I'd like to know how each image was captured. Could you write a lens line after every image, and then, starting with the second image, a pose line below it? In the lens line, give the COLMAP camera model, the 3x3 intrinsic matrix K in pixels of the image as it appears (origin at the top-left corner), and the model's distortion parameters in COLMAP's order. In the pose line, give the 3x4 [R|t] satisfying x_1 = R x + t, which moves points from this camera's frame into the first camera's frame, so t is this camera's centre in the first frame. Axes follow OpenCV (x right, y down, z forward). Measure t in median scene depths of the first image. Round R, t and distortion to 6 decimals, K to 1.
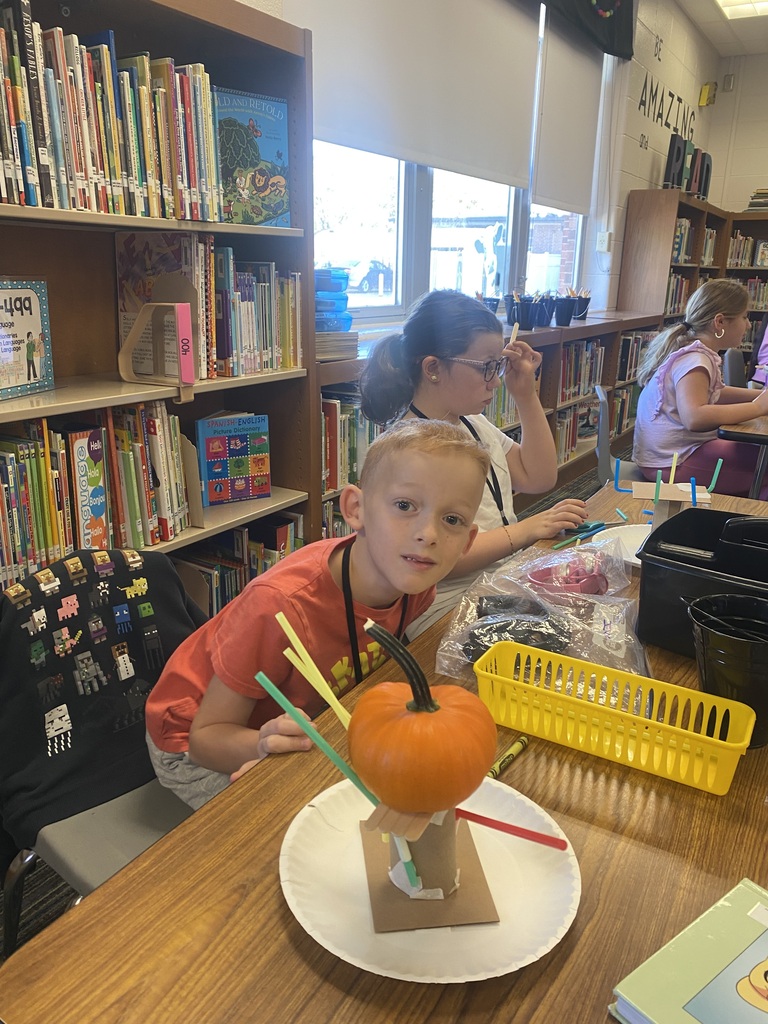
lens RADIAL K [[771.3, 0, 384.0], [0, 771.3, 512.0], [0, 0, 1]] dist [-0.000548, -0.001882]
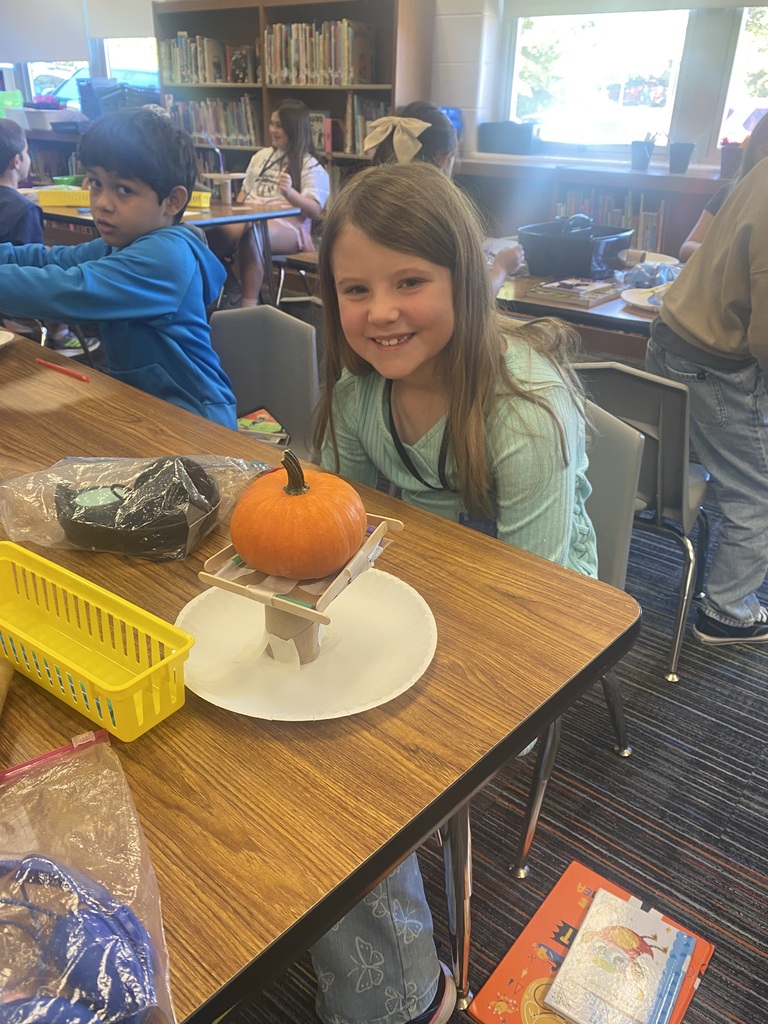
lens RADIAL K [[771.3, 0, 384.0], [0, 771.3, 512.0], [0, 0, 1]] dist [-0.000548, -0.001882]
pose [[-0.110107, 0.433525, -0.894389, 2.753461], [-0.334011, 0.831388, 0.444107, -0.401541], [0.936116, 0.347635, 0.053260, 1.556794]]
